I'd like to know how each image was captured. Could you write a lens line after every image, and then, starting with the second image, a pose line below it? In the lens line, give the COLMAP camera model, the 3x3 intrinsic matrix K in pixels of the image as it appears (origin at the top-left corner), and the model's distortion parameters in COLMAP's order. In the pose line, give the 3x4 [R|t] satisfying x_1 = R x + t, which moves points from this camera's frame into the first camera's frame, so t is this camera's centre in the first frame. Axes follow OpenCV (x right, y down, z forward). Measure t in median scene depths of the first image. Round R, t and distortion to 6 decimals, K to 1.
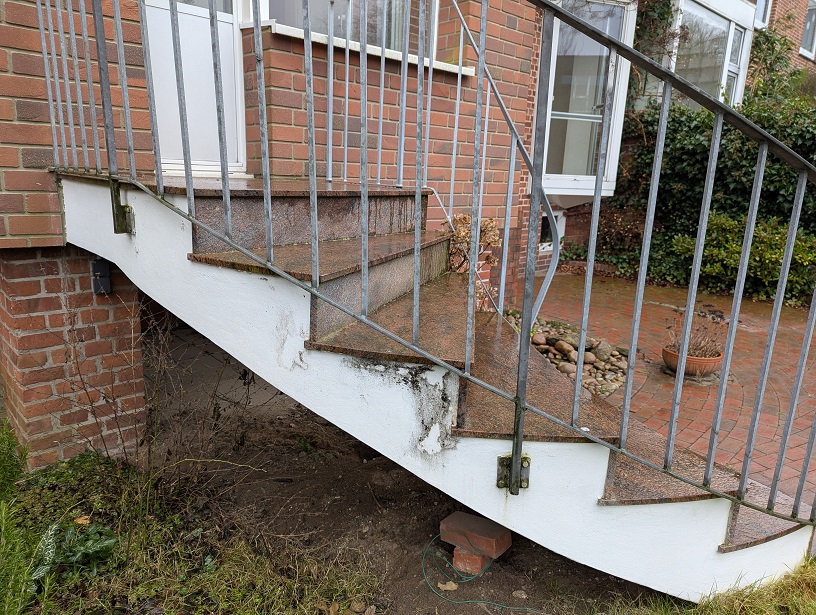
lens RADIAL K [[572.3, 0, 408.0], [0, 572.3, 307.5], [0, 0, 1]] dist [0.051532, -0.049811]
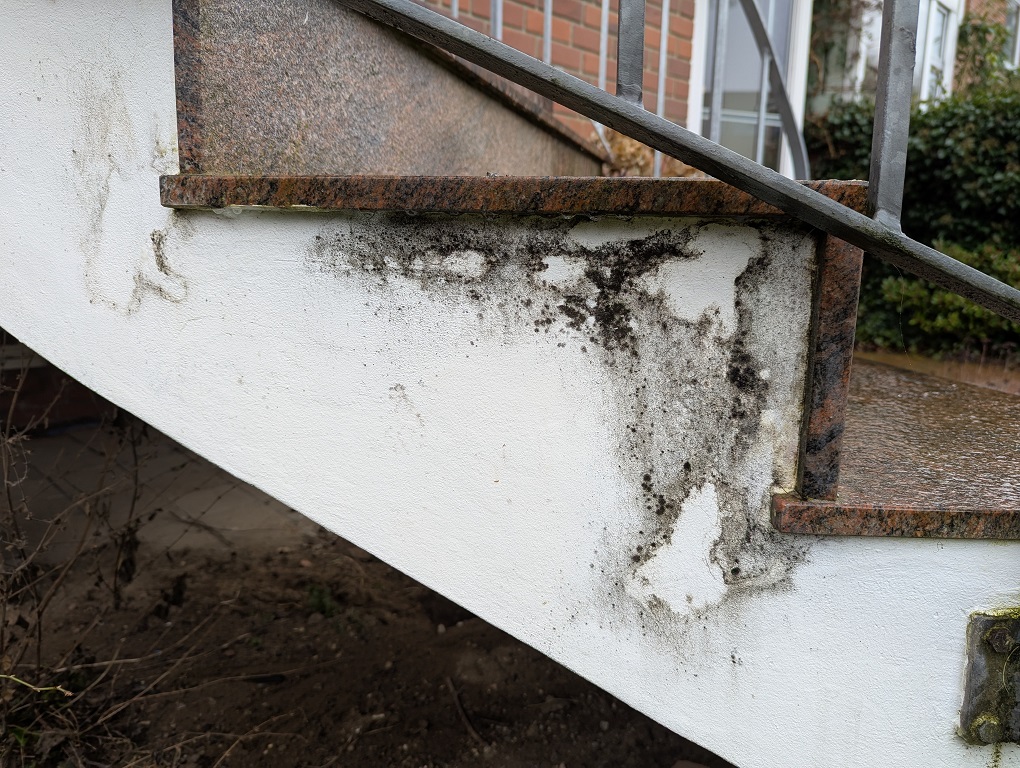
lens RADIAL K [[714.5, 0, 510.2], [0, 714.5, 400.5], [0, 0, 1]] dist [0.025035, -0.042680]
pose [[0.999429, -0.029733, 0.016024, -0.036330], [0.030254, 0.998986, -0.033339, 0.172000], [-0.015016, 0.033805, 0.999316, 0.690843]]
